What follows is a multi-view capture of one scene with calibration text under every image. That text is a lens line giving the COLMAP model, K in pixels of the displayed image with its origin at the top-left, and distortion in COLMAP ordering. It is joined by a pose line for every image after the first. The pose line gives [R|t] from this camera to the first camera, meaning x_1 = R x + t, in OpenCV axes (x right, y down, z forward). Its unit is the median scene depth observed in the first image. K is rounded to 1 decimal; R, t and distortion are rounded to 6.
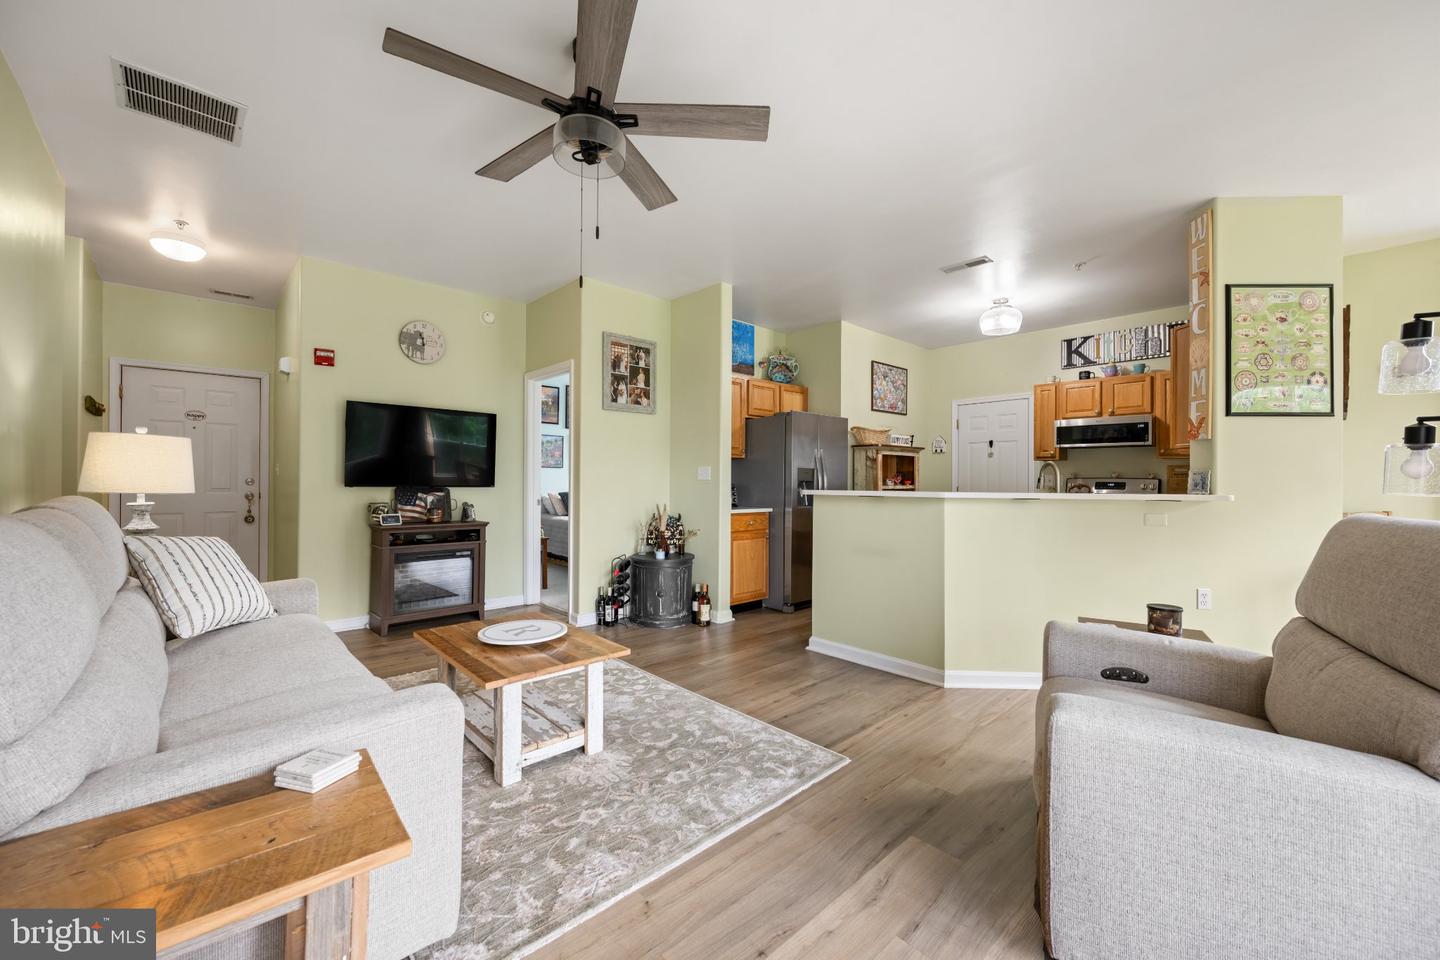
lens RADIAL K [[547.0, 0, 720.0], [0, 547.0, 480.0], [0, 0, 1]] dist [0.000005, 0.000018]
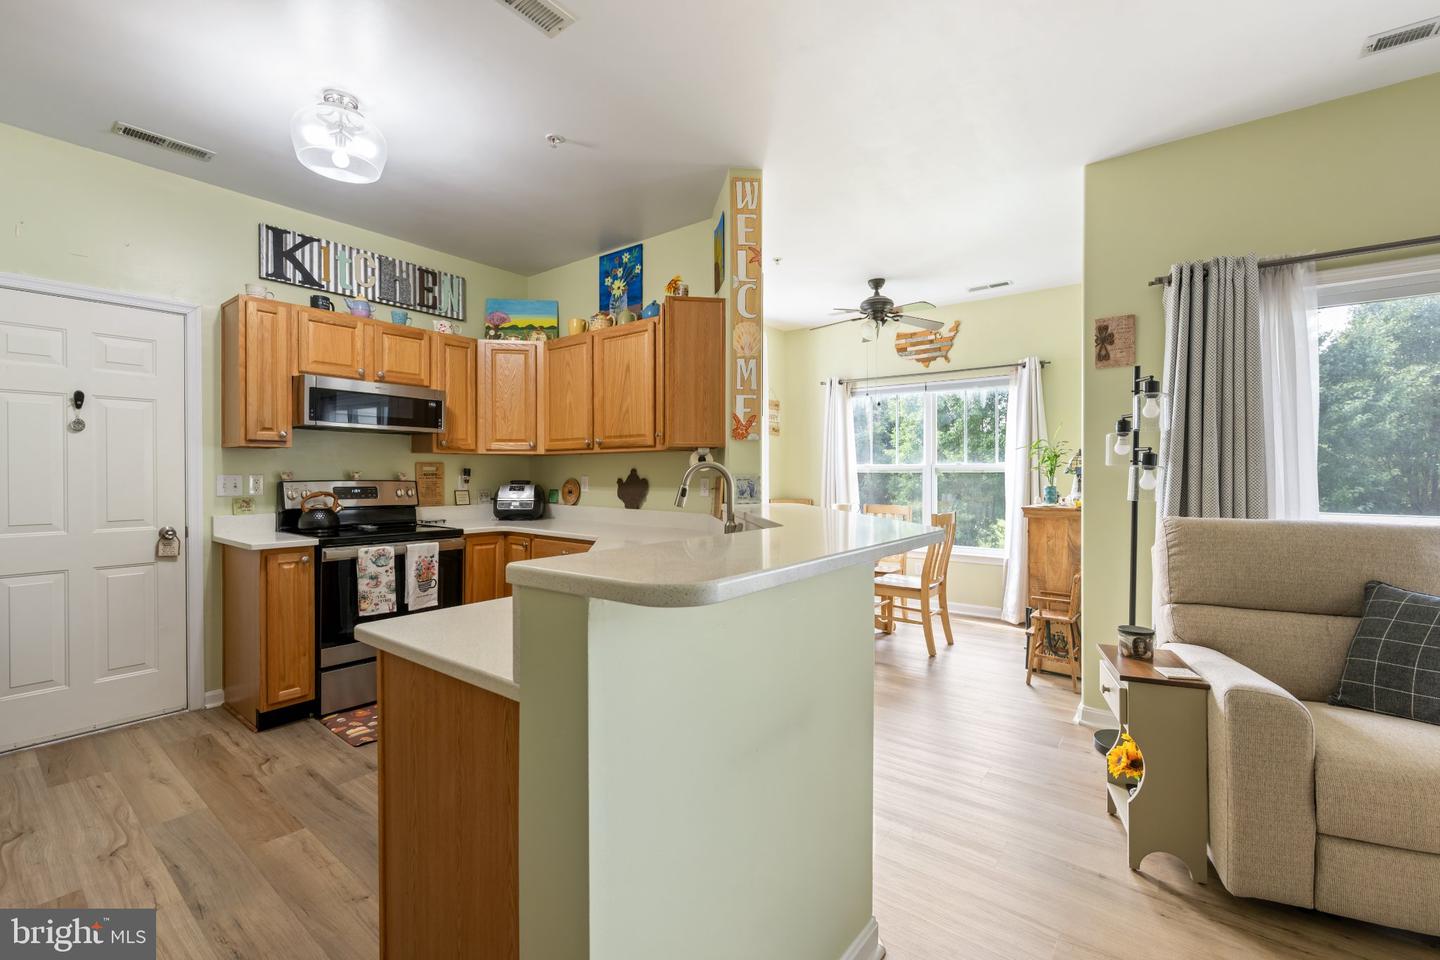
lens RADIAL K [[617.0, 0, 708.8], [0, 617.0, 474.6], [0, 0, 1]] dist [-0.000751, -0.000341]
pose [[-0.154975, -0.004832, 0.987907, -0.068473], [-0.000921, 0.999988, 0.004747, -0.022607], [-0.987918, -0.000175, -0.154978, 1.118811]]
